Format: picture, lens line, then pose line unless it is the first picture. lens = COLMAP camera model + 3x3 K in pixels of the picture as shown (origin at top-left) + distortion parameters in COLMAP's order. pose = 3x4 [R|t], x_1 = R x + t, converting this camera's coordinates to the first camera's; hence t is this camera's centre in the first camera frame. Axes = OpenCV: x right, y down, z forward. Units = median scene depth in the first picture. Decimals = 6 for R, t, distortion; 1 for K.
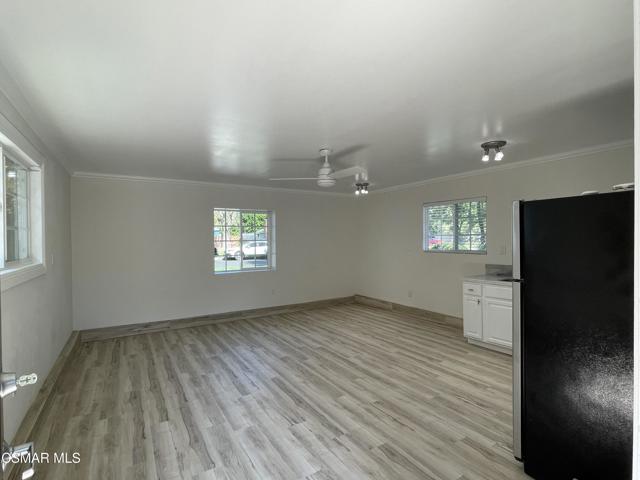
lens RADIAL K [[320.4, 0, 317.1], [0, 320.4, 242.7], [0, 0, 1]] dist [-0.004742, -0.001054]
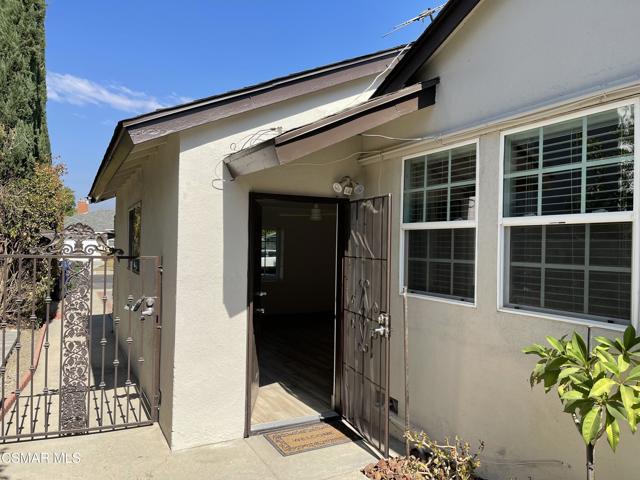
lens RADIAL K [[485.3, 0, 320.3], [0, 485.3, 241.0], [0, 0, 1]] dist [0.000478, 0.000019]
pose [[0.997193, 0.023256, -0.071174, 0.203206], [-0.024119, 0.999645, -0.011301, -0.062957], [0.070886, 0.012986, 0.997400, -1.161606]]
